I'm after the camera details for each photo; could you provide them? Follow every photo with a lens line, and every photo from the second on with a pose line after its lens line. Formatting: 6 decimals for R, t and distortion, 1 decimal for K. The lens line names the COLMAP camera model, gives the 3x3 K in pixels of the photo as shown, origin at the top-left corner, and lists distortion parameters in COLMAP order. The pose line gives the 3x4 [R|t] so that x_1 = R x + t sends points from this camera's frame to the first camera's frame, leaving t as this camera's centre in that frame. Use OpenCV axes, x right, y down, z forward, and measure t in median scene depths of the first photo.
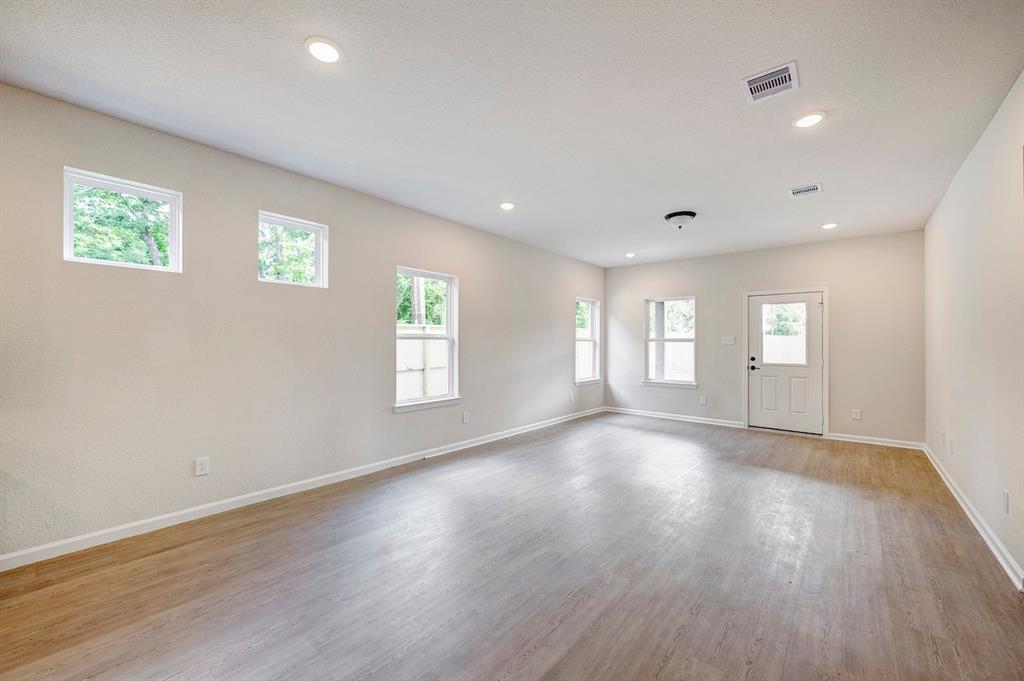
lens RADIAL K [[434.6, 0, 478.6], [0, 434.6, 340.9], [0, 0, 1]] dist [-0.001329, -0.000068]
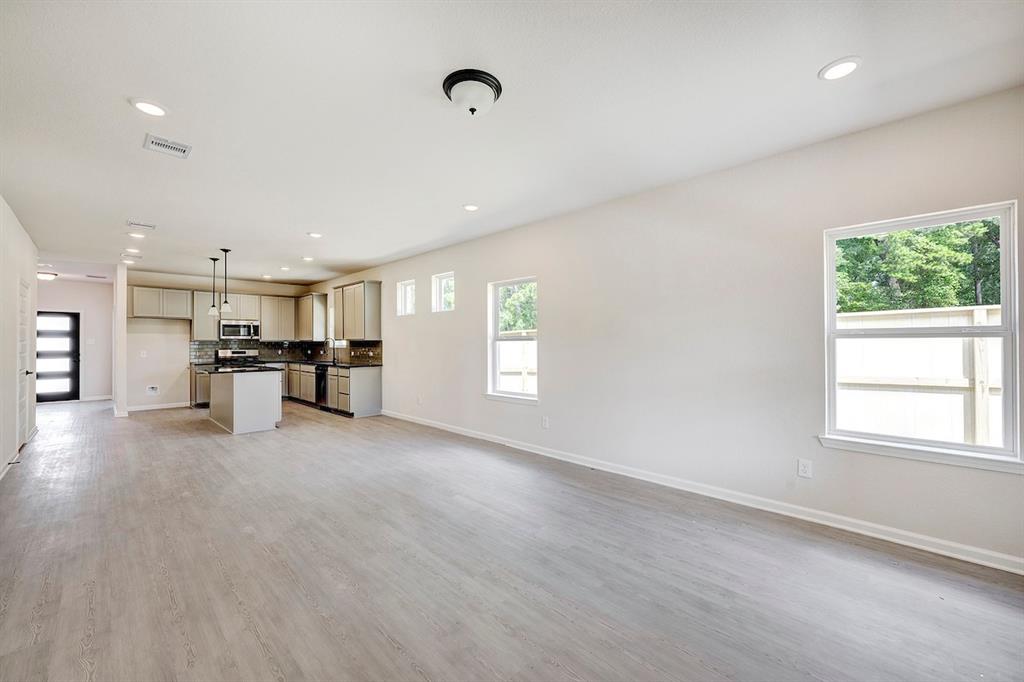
lens RADIAL K [[397.4, 0, 512.0], [0, 397.4, 341.0], [0, 0, 1]] dist [-0.000261, 0.000105]
pose [[-0.066248, -0.011071, -0.997742, 0.547308], [0.008134, 0.999899, -0.011635, 0.004998], [0.997770, -0.008886, -0.066151, 0.643072]]
